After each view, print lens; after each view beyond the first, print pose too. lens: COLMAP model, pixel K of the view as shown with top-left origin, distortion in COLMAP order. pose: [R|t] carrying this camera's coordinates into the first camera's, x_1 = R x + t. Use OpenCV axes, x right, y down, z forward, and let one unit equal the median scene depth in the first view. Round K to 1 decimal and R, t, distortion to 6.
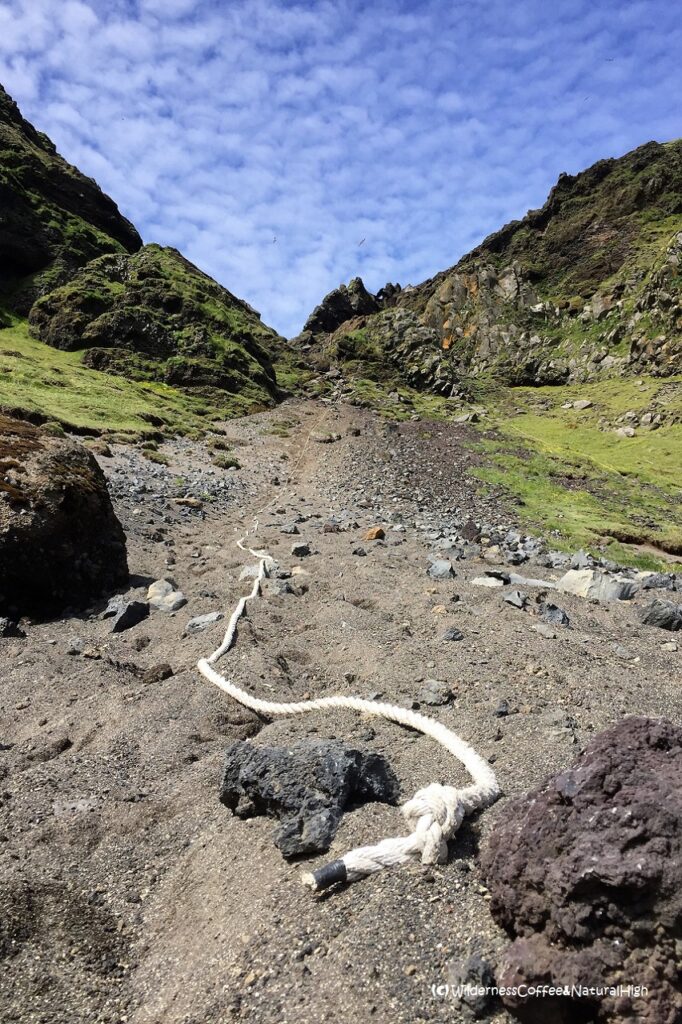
lens RADIAL K [[775.7, 0, 341.0], [0, 775.7, 512.0], [0, 0, 1]] dist [0.018164, -0.001031]
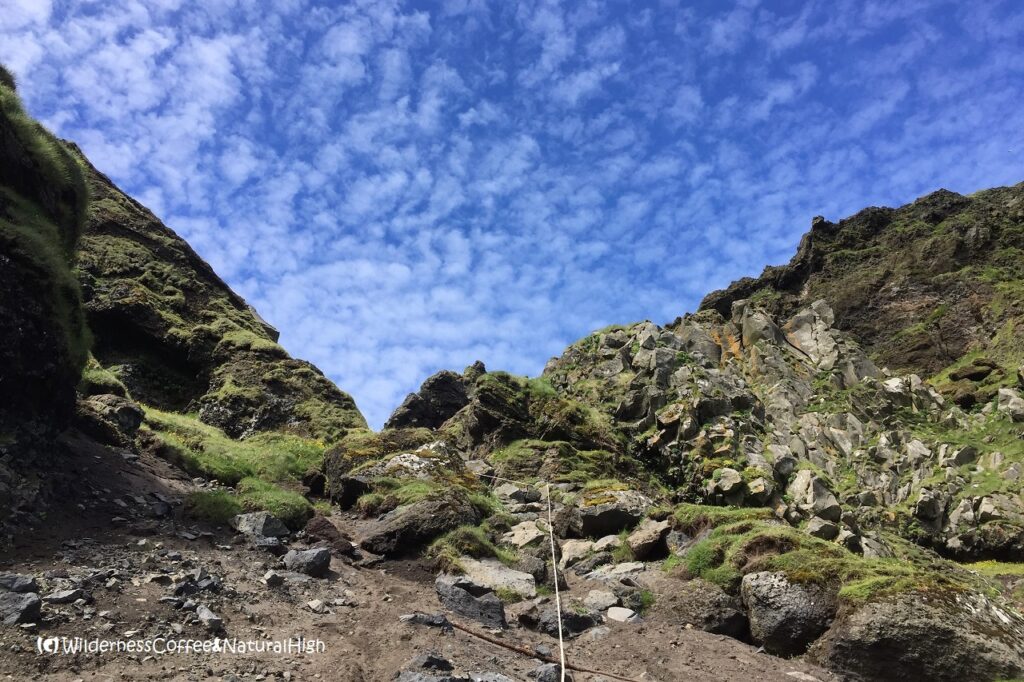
lens RADIAL K [[775.7, 0, 488.5], [0, 775.7, 337.1], [0, 0, 1]] dist [0.018164, -0.001031]
pose [[0.994157, 0.084046, 0.067741, -0.021633], [-0.049134, 0.911077, -0.409298, -0.088368], [-0.096117, 0.403578, 0.909883, 0.600379]]
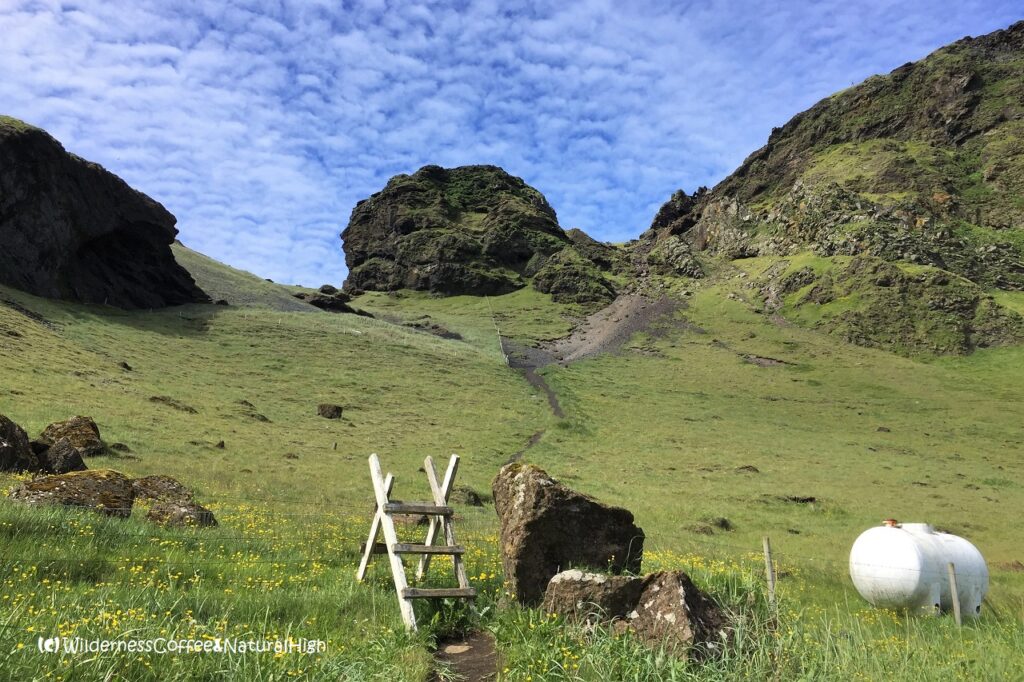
lens RADIAL K [[775.7, 0, 488.5], [0, 775.7, 337.1], [0, 0, 1]] dist [0.018164, -0.001031]
pose [[0.914264, -0.114945, -0.388469, 0.402459], [0.133165, 0.990888, 0.020208, -0.079834], [0.382606, -0.070206, 0.921240, -1.262335]]
